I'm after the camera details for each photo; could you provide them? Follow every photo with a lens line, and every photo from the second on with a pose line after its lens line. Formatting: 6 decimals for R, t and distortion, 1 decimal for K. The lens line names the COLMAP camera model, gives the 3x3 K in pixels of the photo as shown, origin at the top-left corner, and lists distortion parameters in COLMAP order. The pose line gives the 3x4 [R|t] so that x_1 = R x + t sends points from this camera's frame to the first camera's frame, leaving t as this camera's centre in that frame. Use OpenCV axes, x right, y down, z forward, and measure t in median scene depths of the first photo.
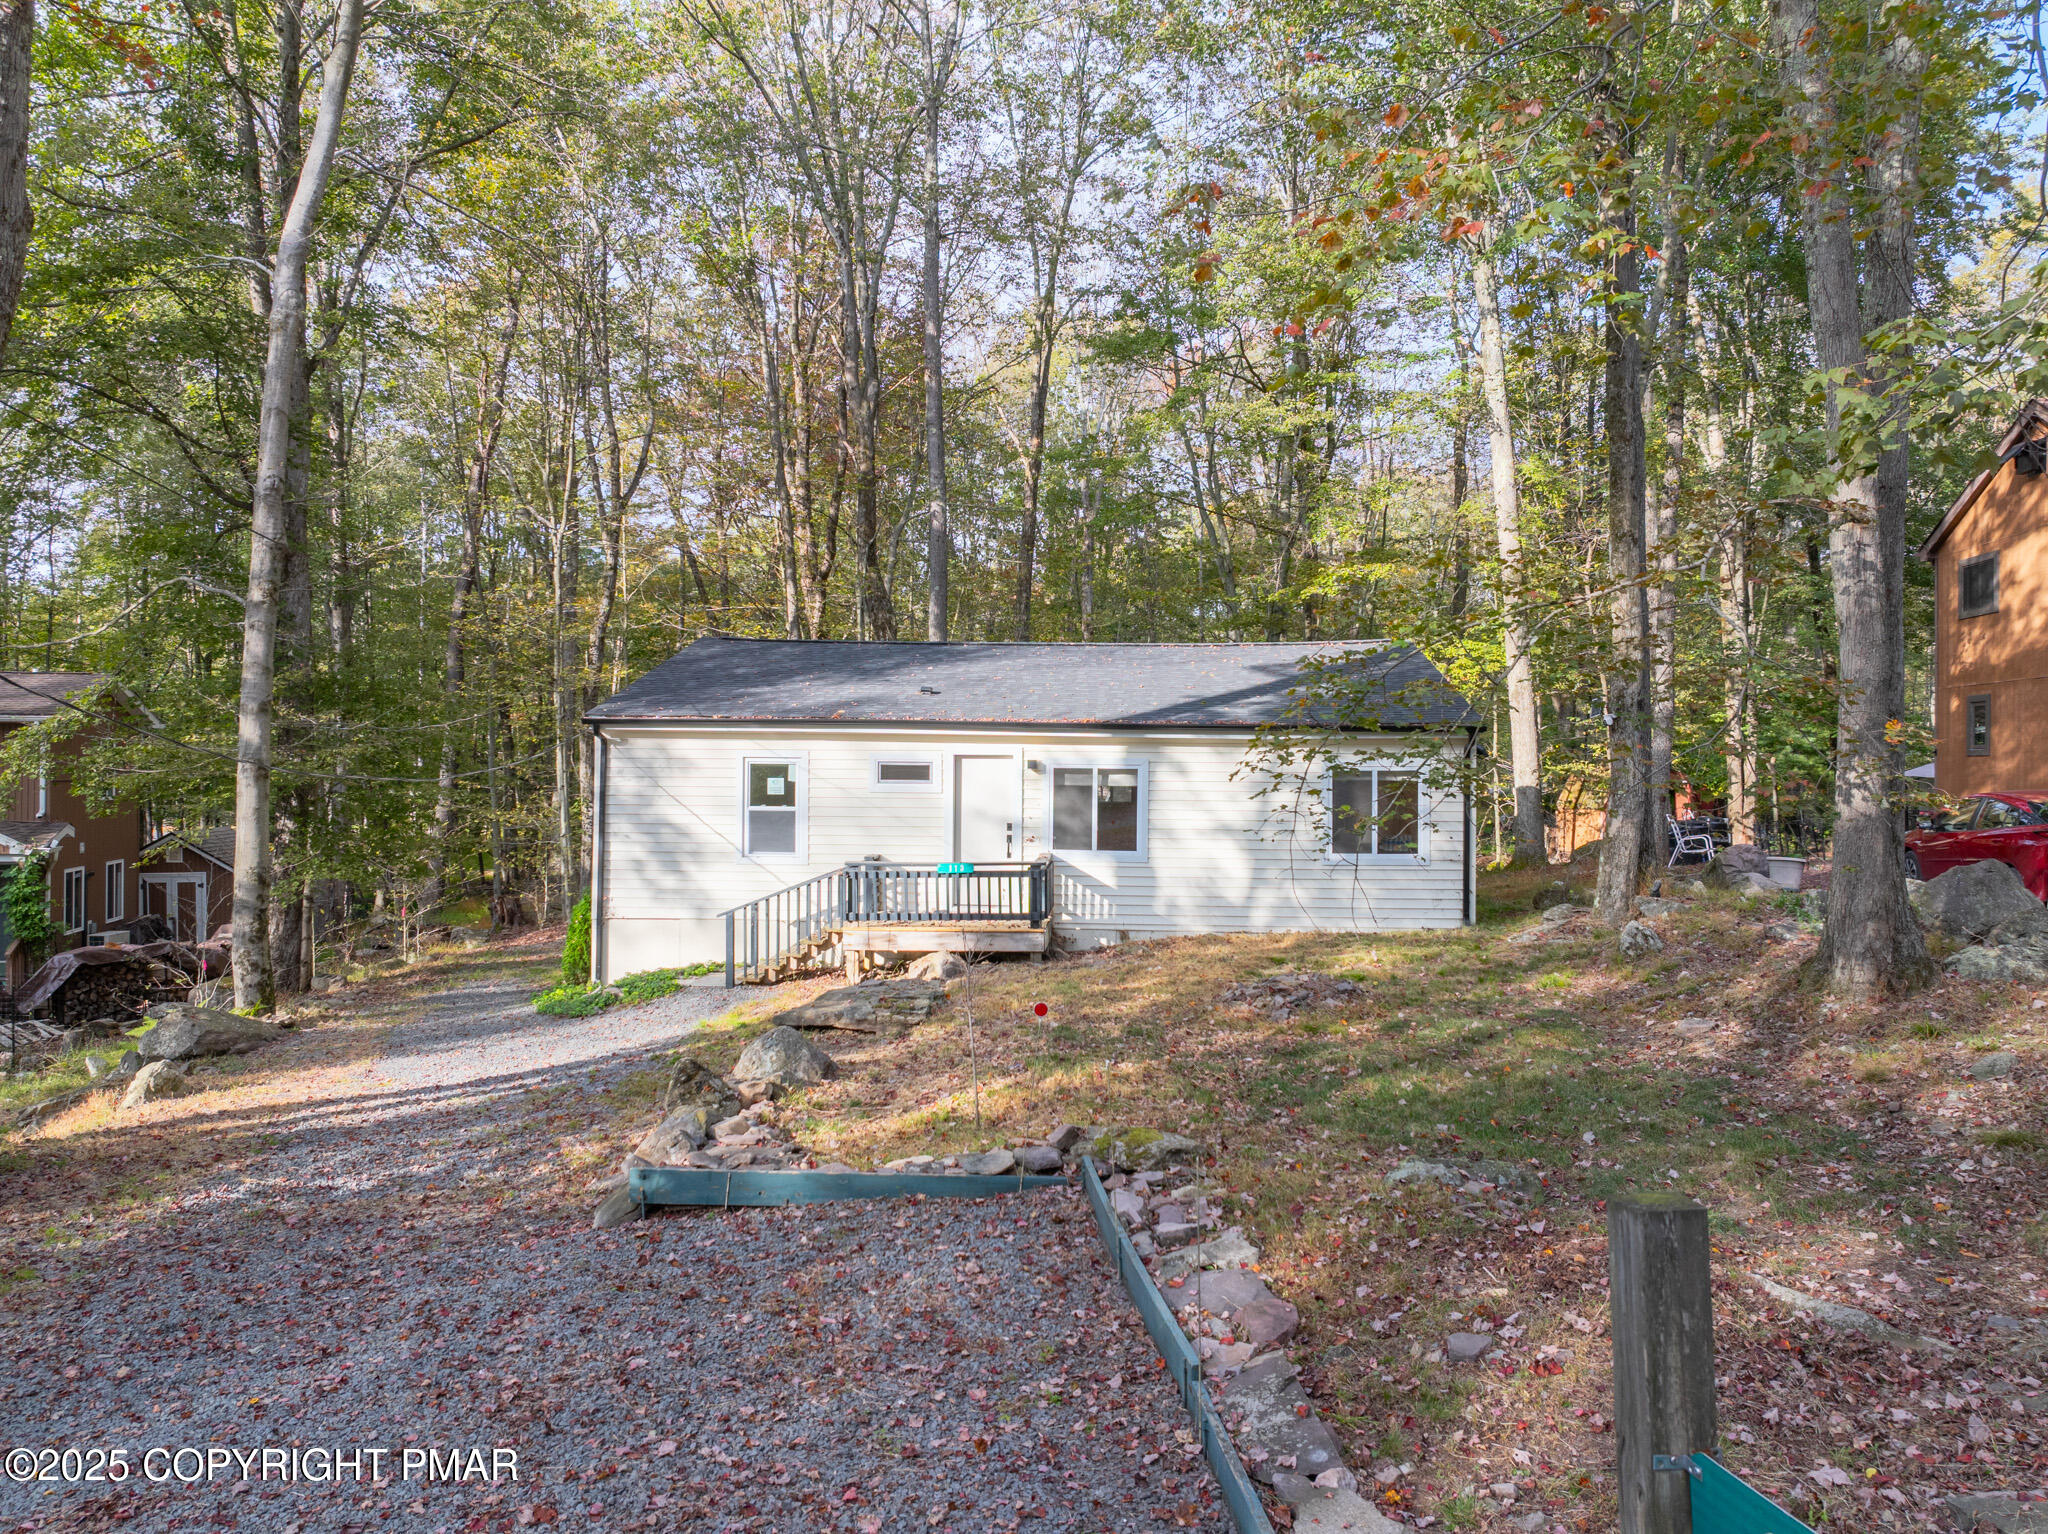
lens RADIAL K [[1445.0, 0, 1024.0], [0, 1445.0, 767.0], [0, 0, 1]] dist [0.003041, -0.000299]
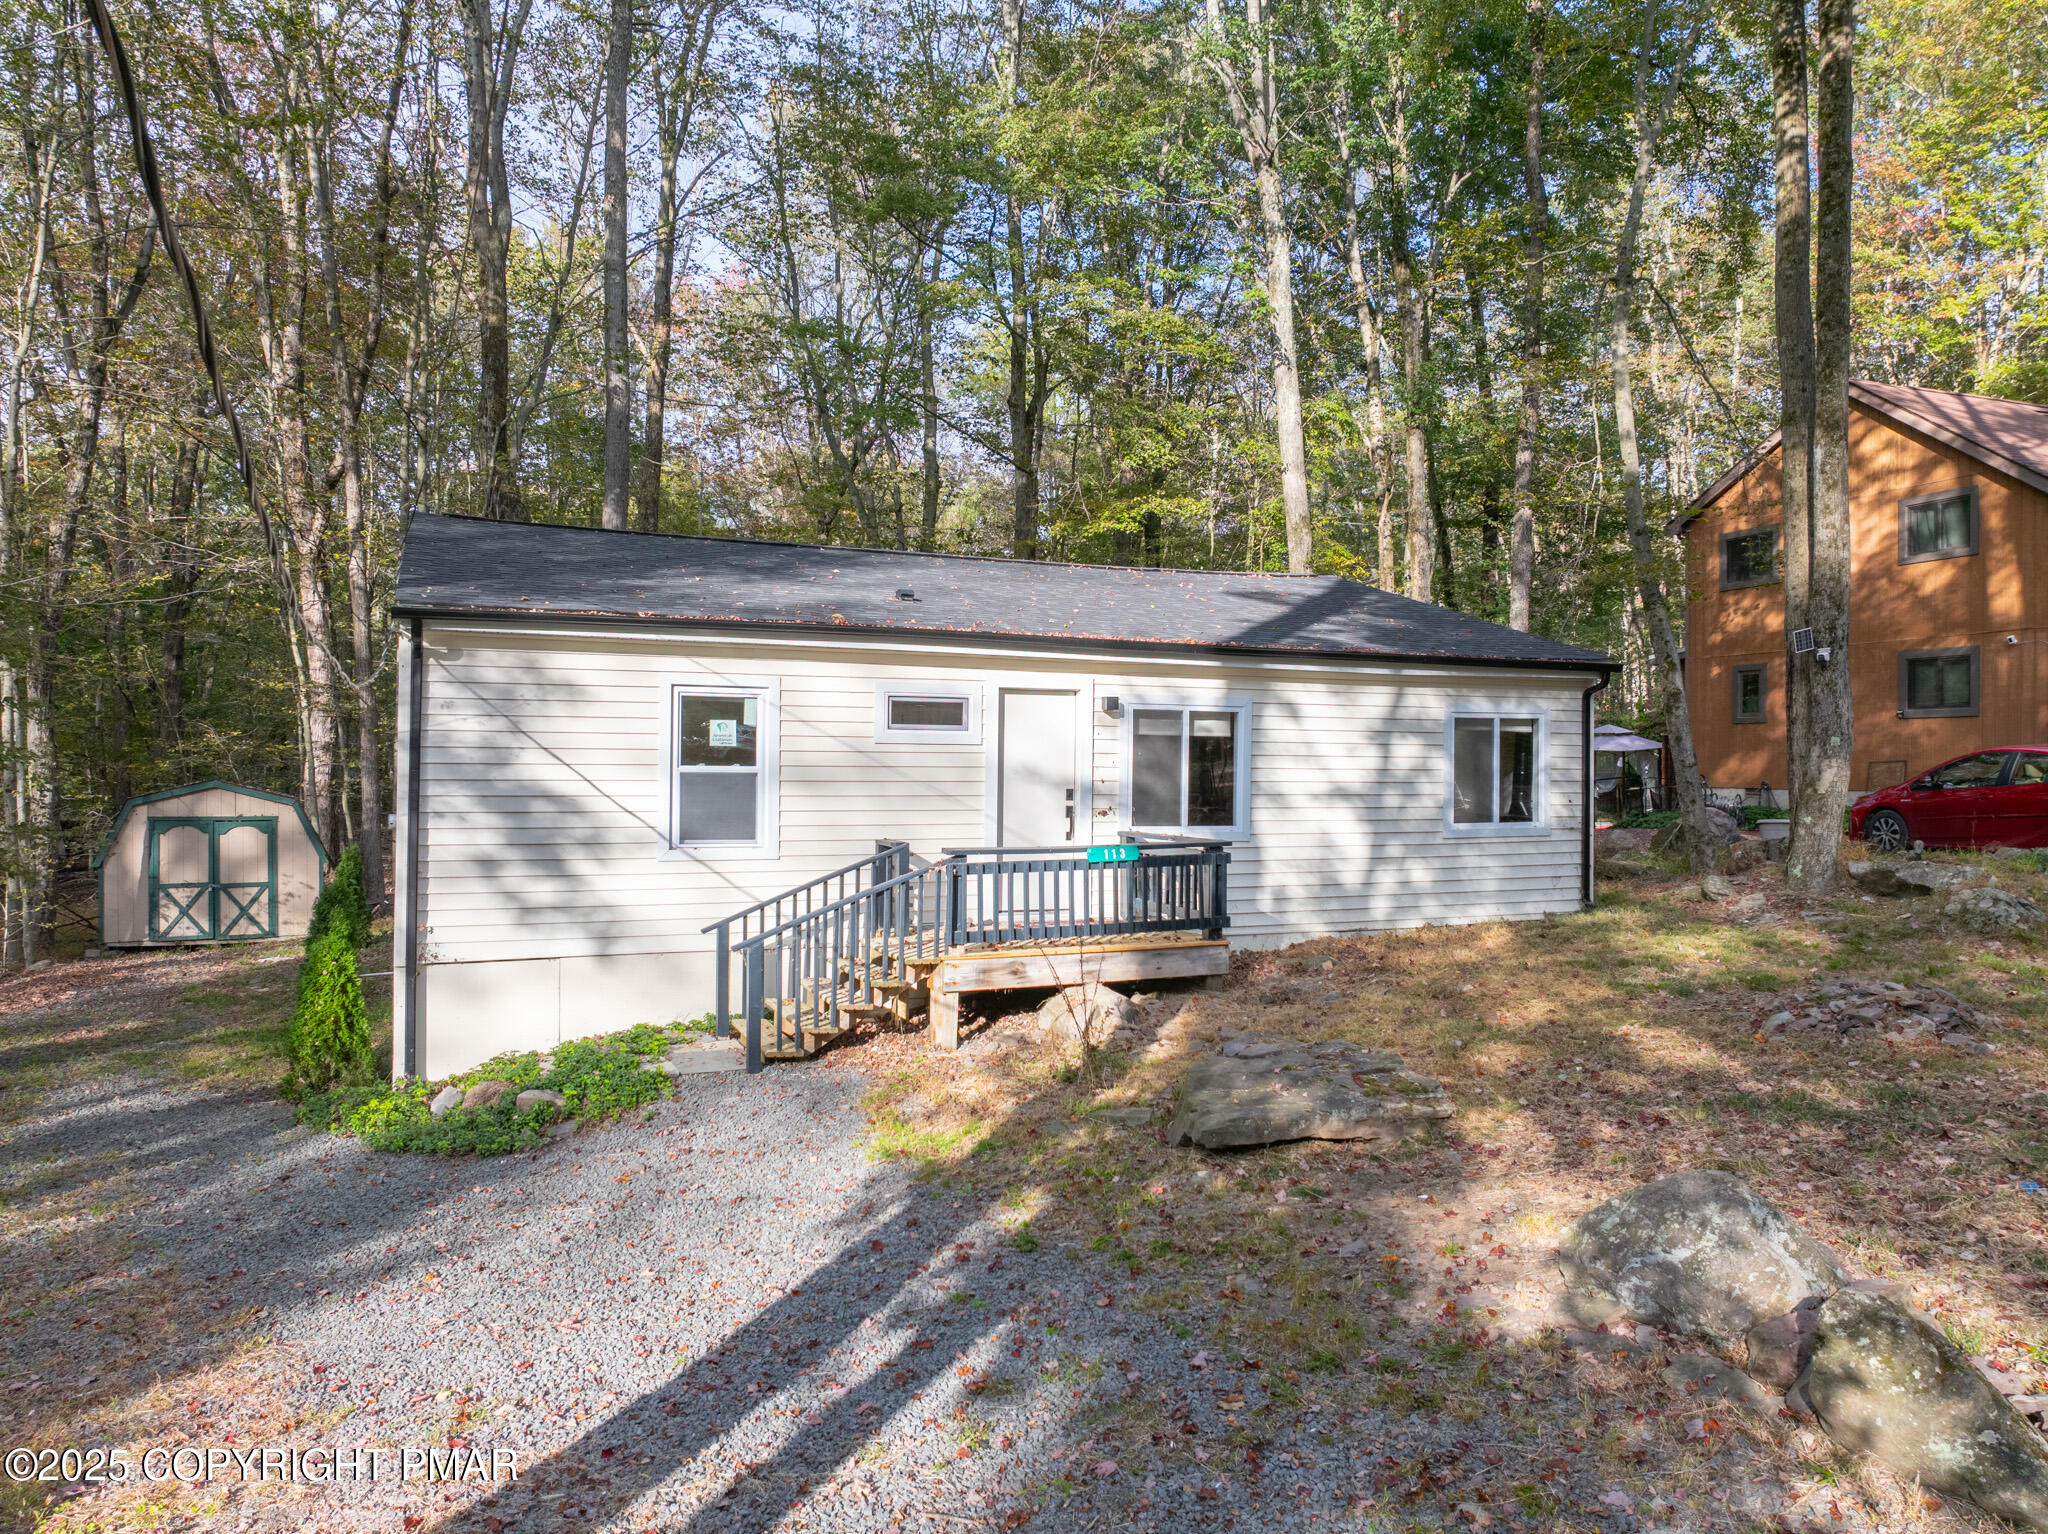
lens RADIAL K [[1445.0, 0, 1024.0], [0, 1445.0, 767.0], [0, 0, 1]] dist [0.003041, -0.000299]
pose [[0.899130, -0.002993, 0.437670, -0.330408], [0.001074, 0.999989, 0.004631, 0.025283], [-0.437679, -0.003693, 0.899124, 0.393471]]
